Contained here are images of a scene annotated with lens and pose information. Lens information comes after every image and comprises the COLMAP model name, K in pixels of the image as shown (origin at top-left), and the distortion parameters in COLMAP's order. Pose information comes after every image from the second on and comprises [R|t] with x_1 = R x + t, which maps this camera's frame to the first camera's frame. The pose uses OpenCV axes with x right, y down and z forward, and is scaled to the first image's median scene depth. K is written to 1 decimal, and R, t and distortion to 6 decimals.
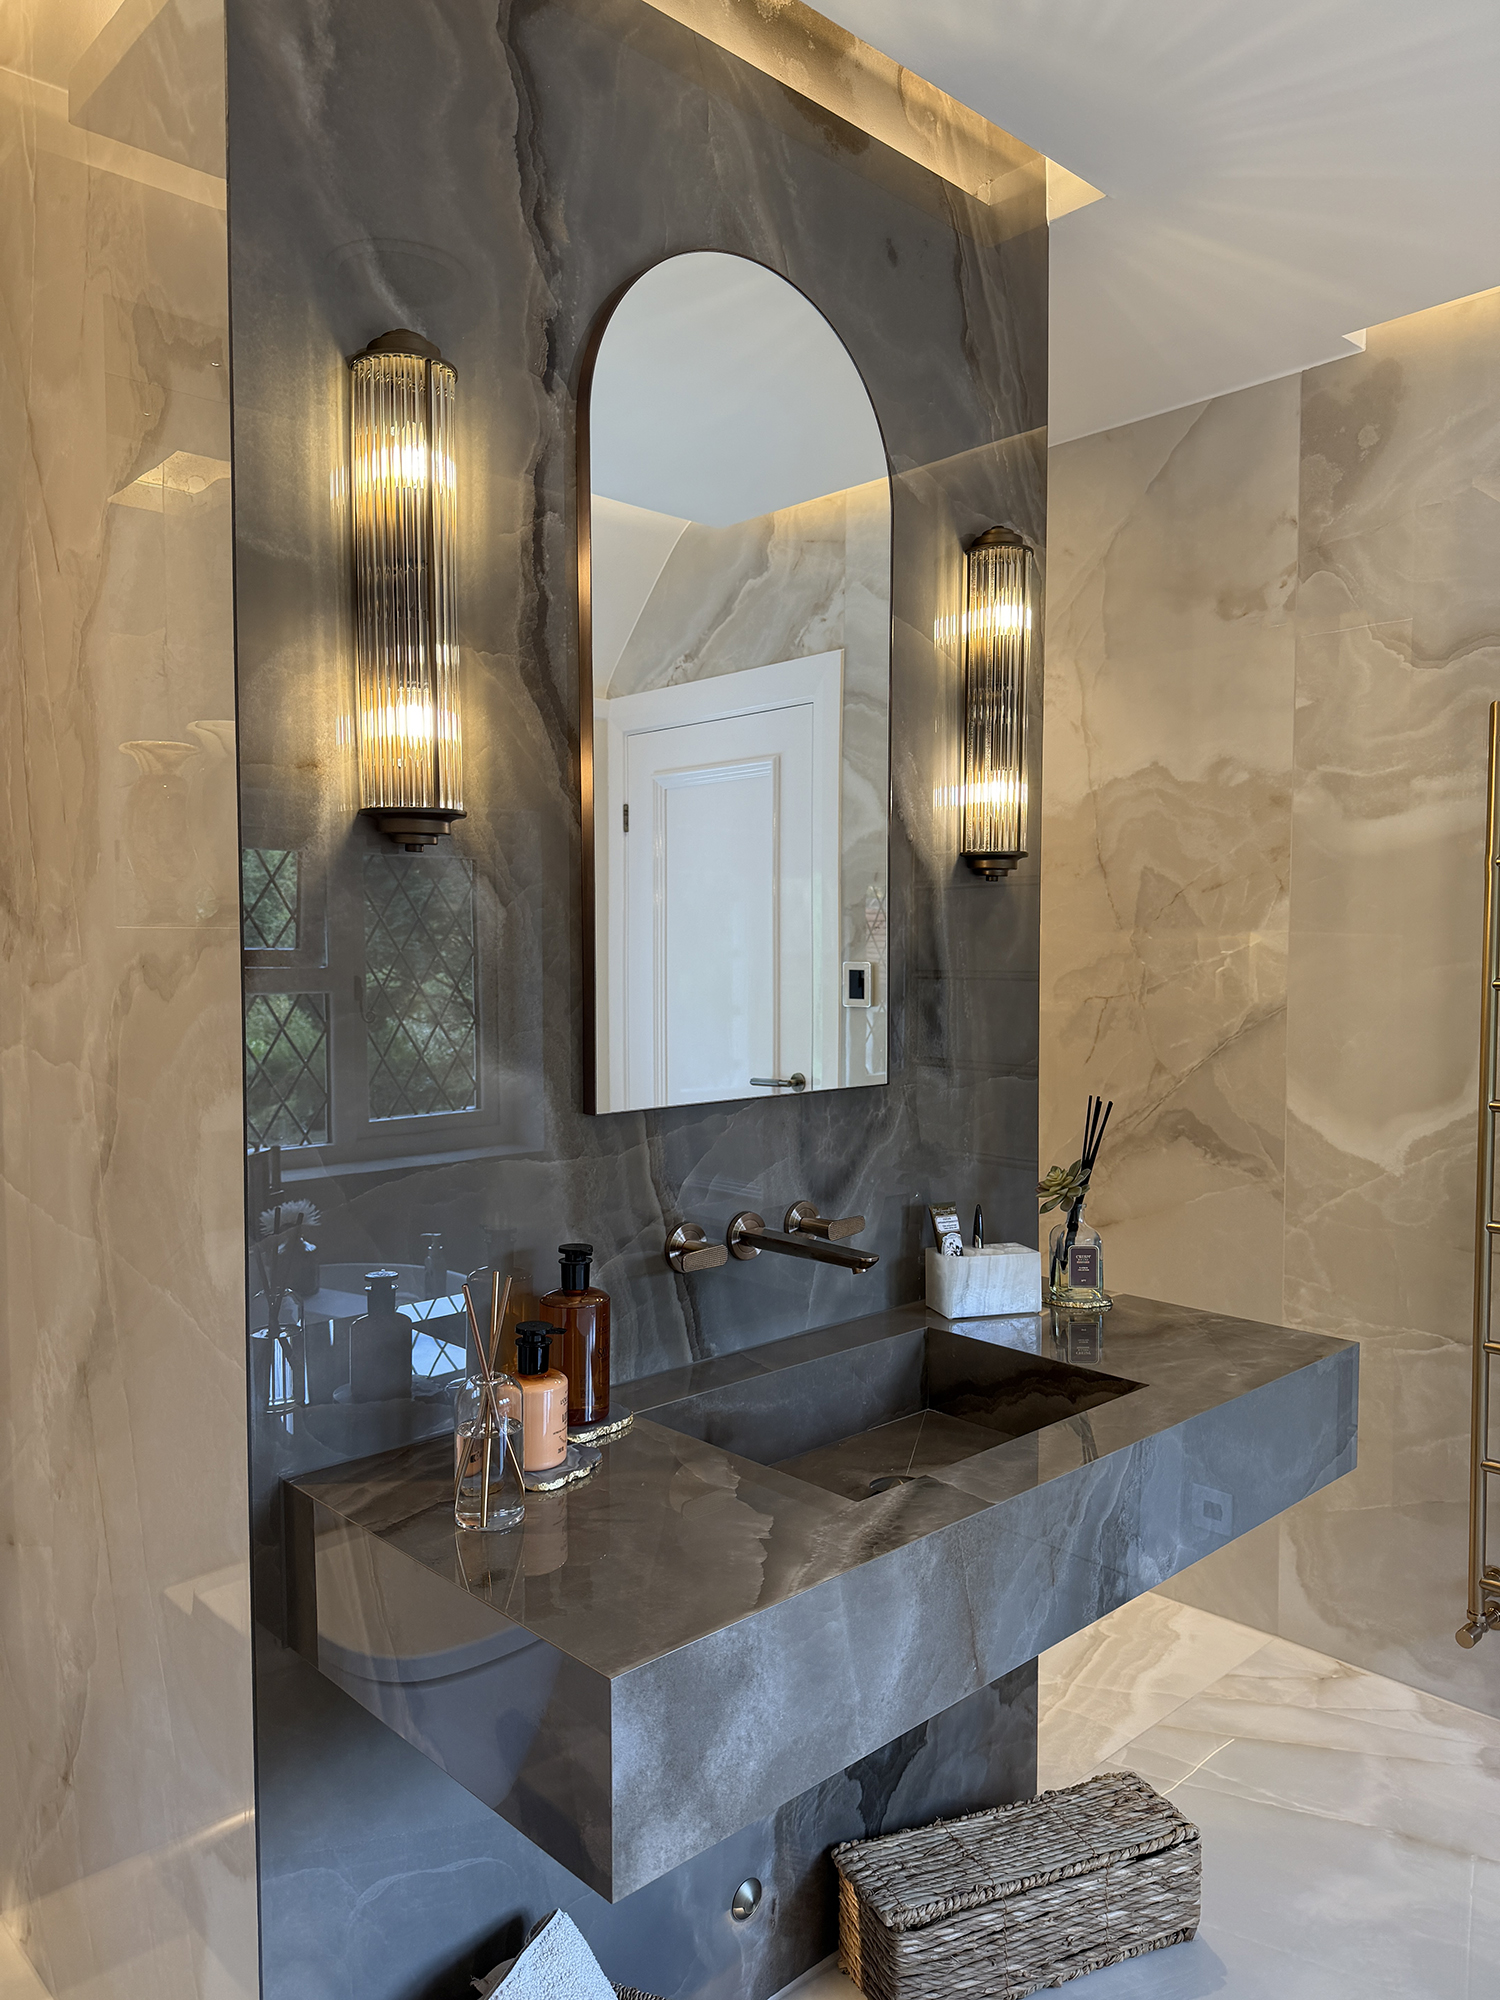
lens RADIAL K [[1410.3, 0, 742.2], [0, 1410.3, 1006.9], [0, 0, 1]] dist [0.048719, -0.071808]
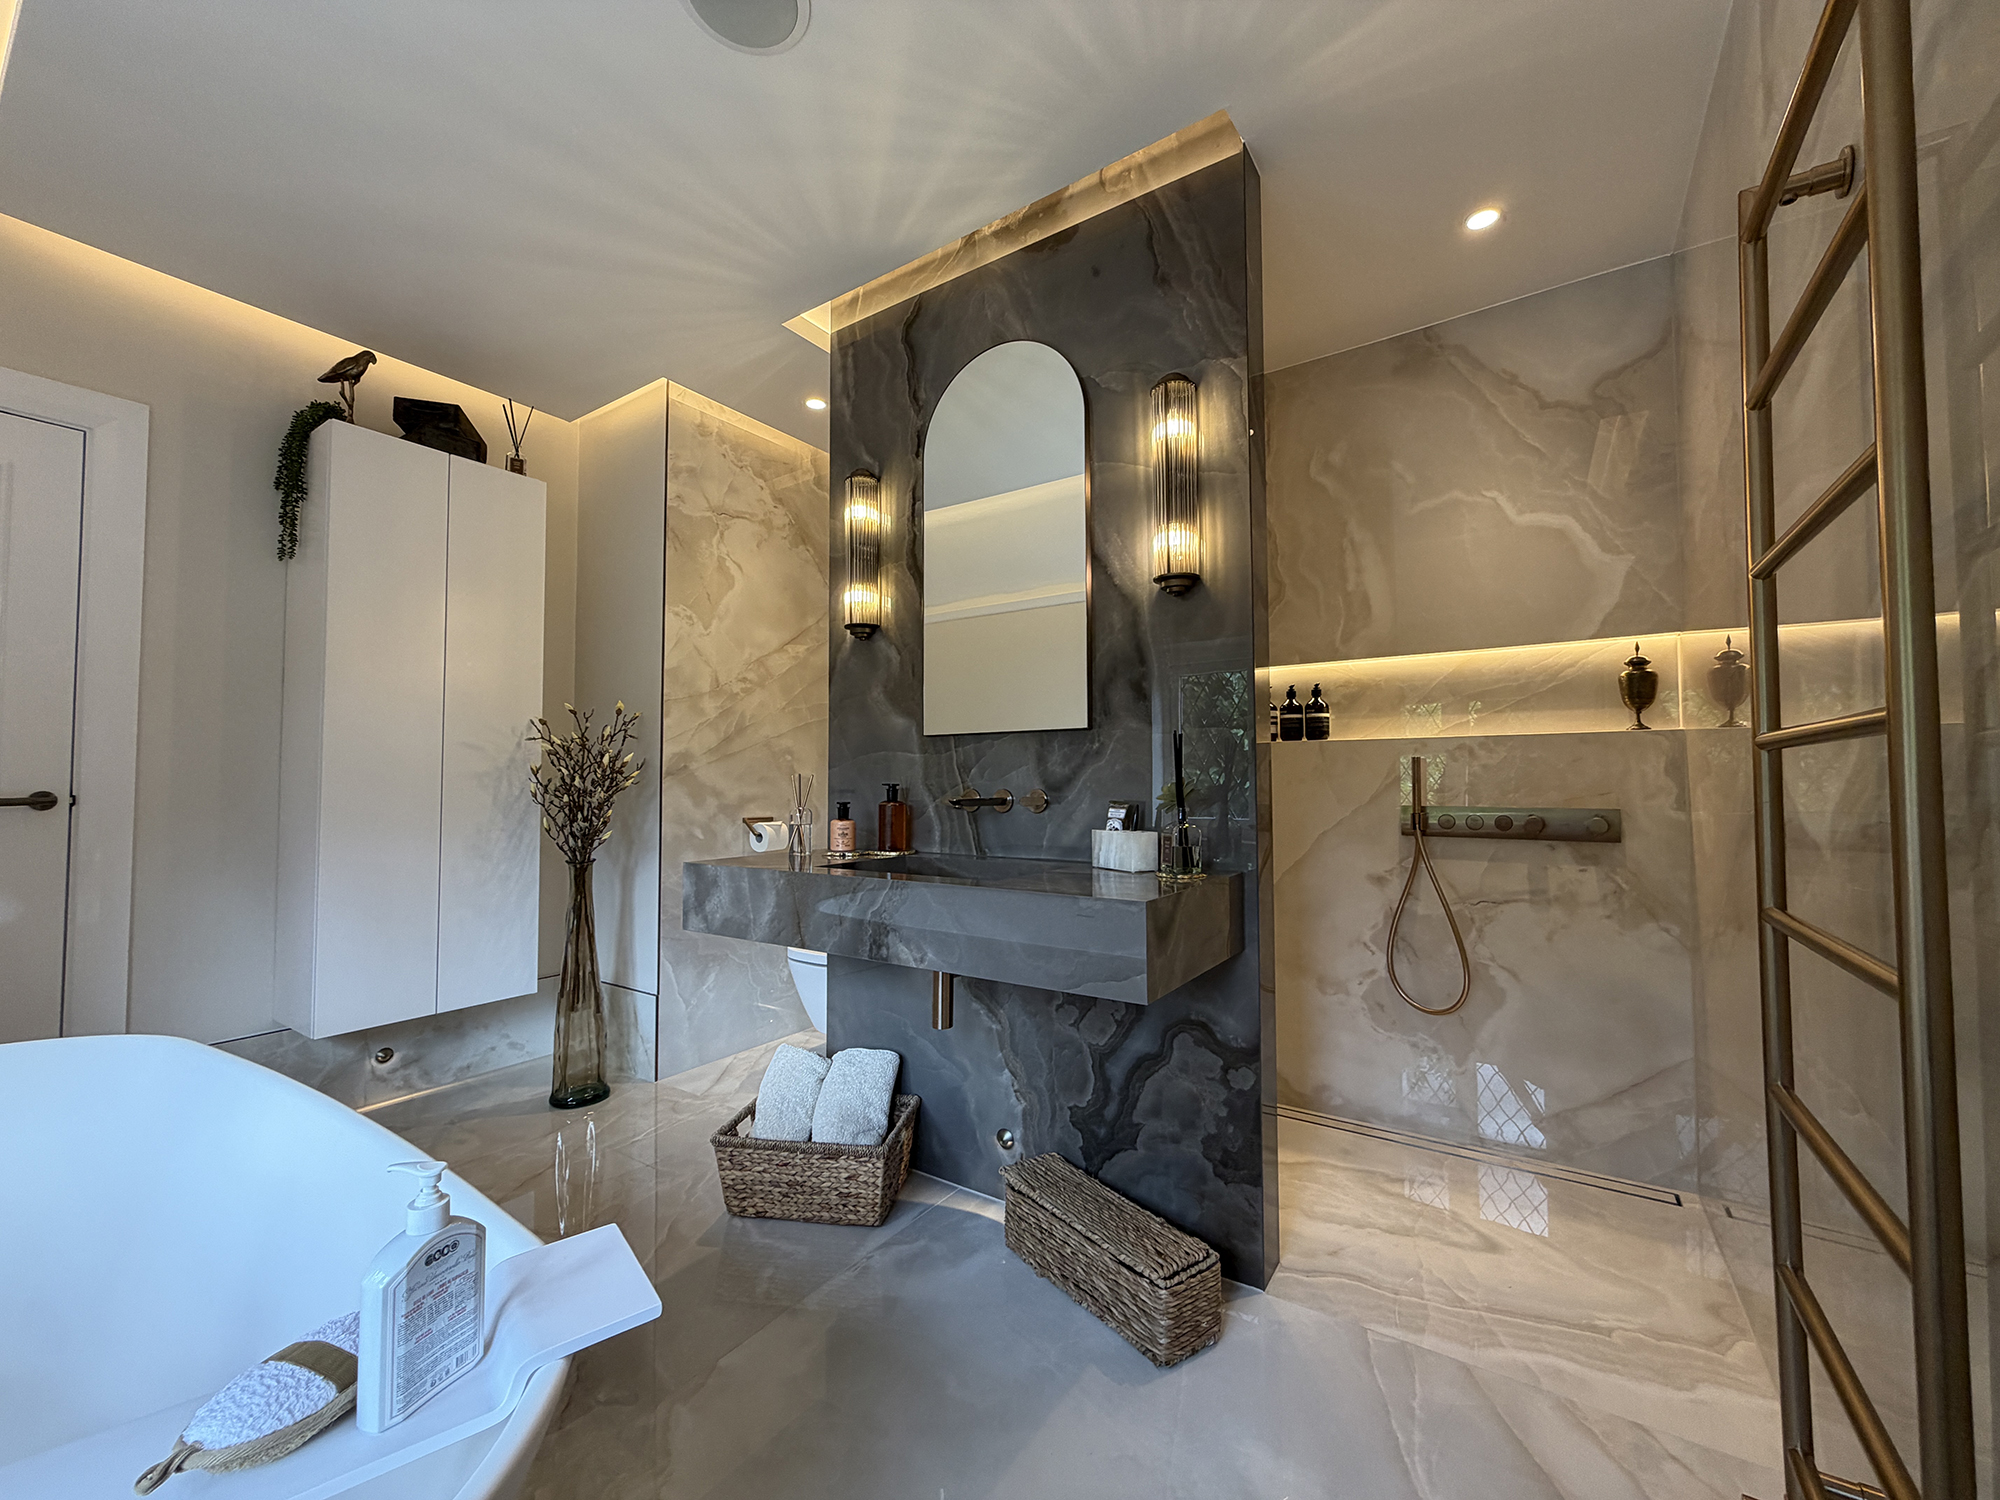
lens RADIAL K [[799.5, 0, 998.3], [0, 799.5, 752.4], [0, 0, 1]] dist [-0.000322, 0.000315]
pose [[0.220527, -0.037776, -0.974649, 1.275641], [-0.042714, 0.997917, -0.048343, 0.167744], [0.974445, 0.052292, 0.218454, 0.831850]]
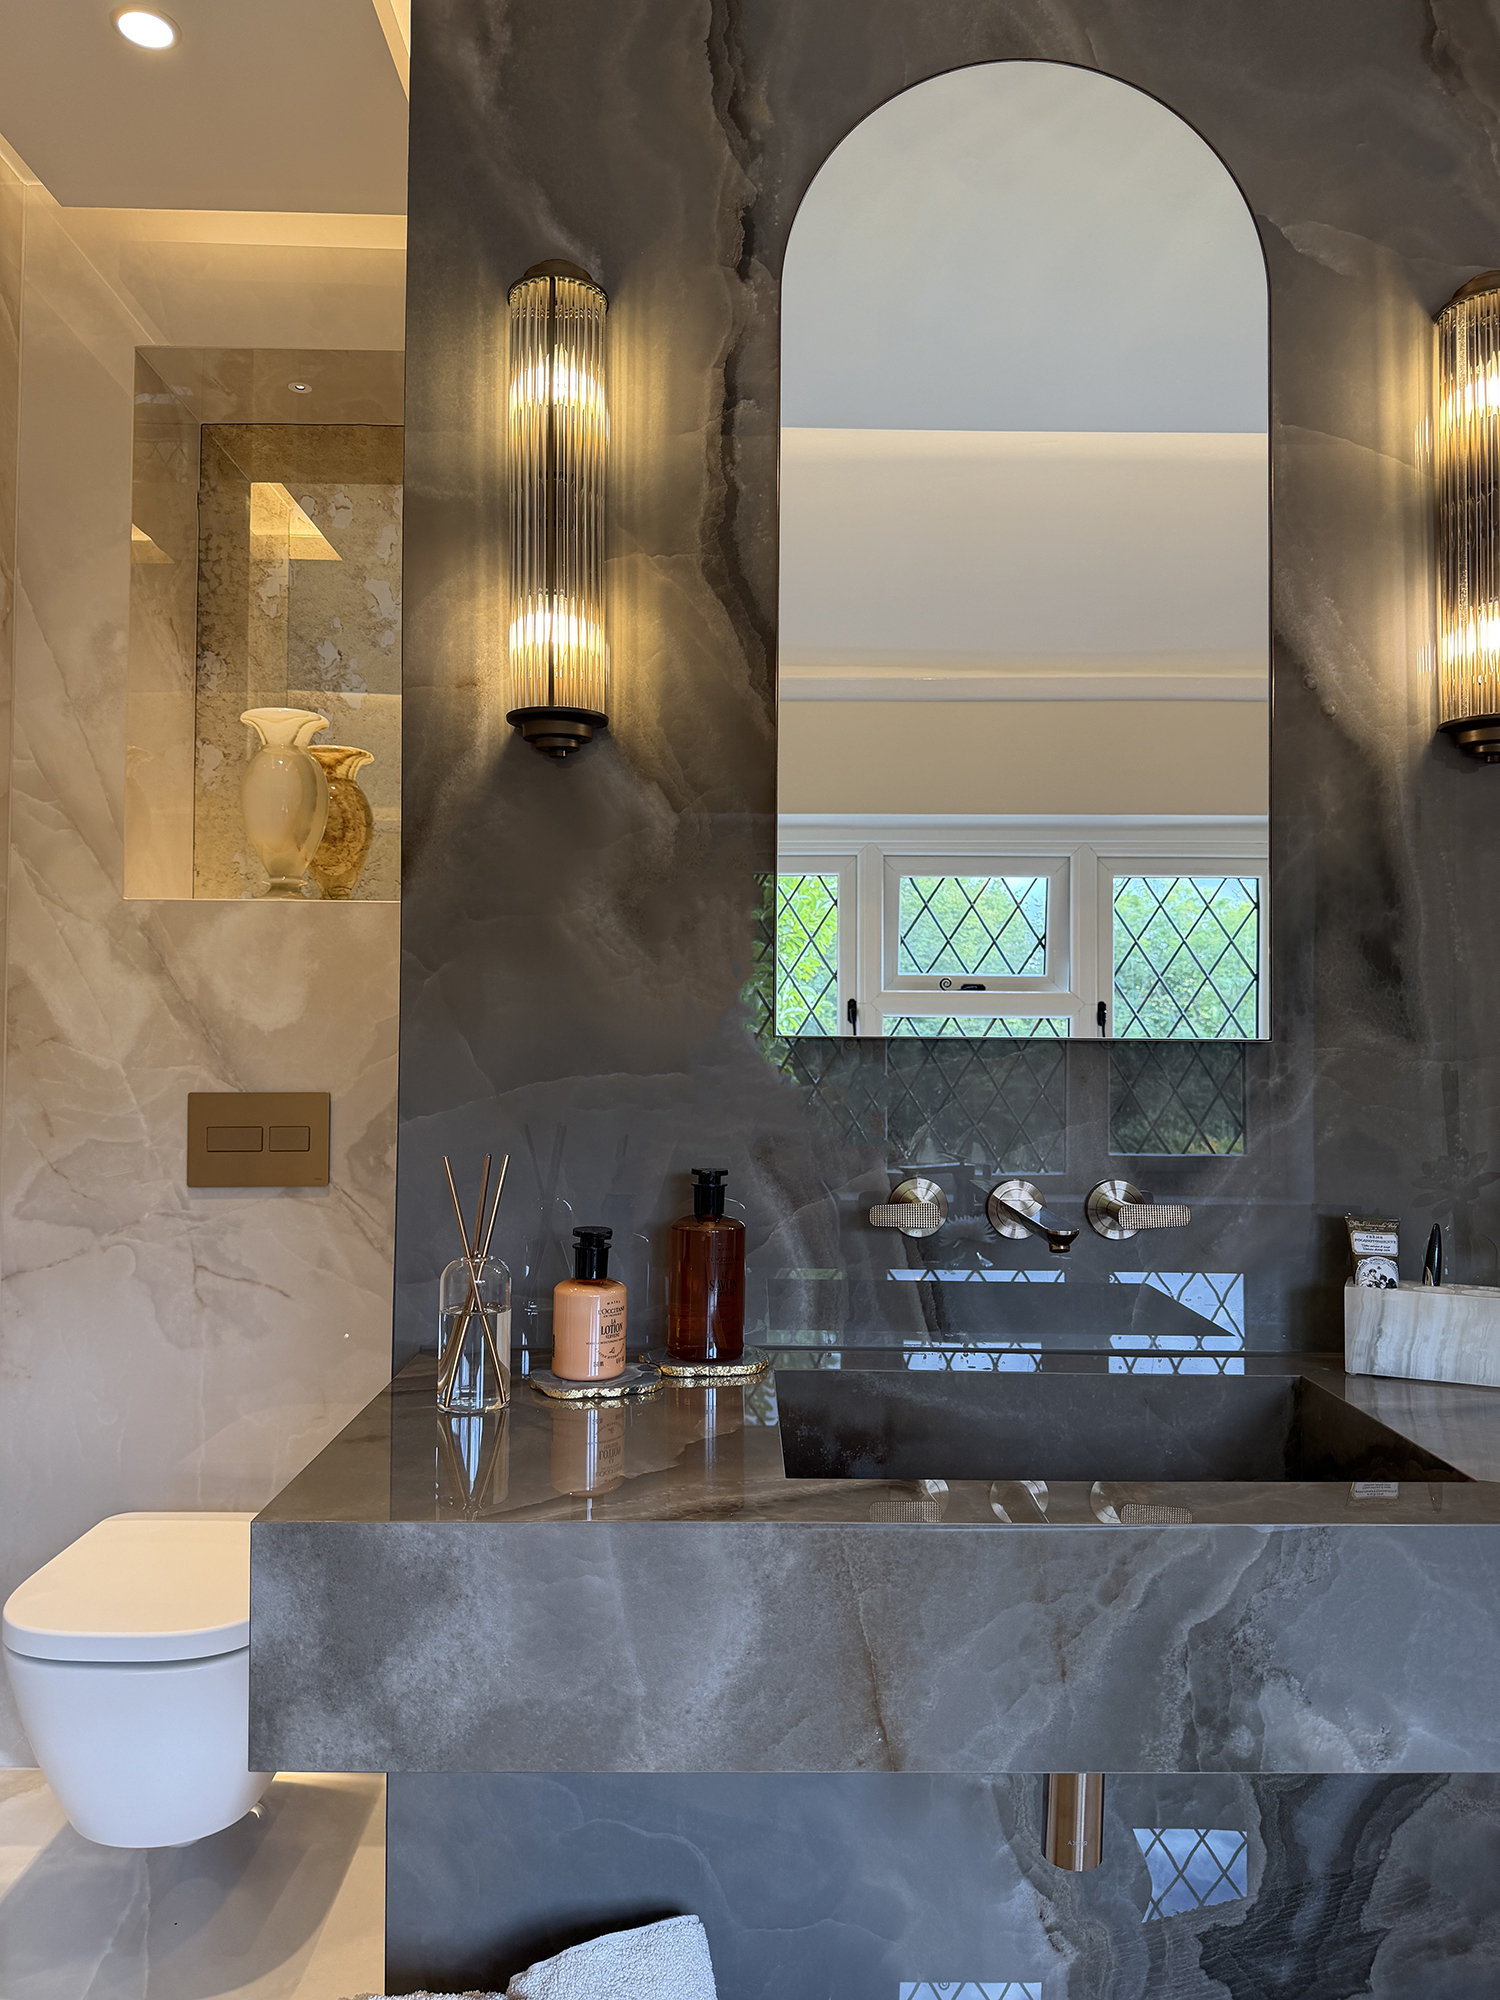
lens RADIAL K [[1416.0, 0, 755.7], [0, 1416.0, 1002.2], [0, 0, 1]] dist [0.044654, -0.065217]
pose [[0.736168, -0.010408, -0.676719, 0.506229], [-0.038533, 0.997615, -0.057262, 0.107762], [0.675701, 0.068231, 0.734011, 0.321815]]
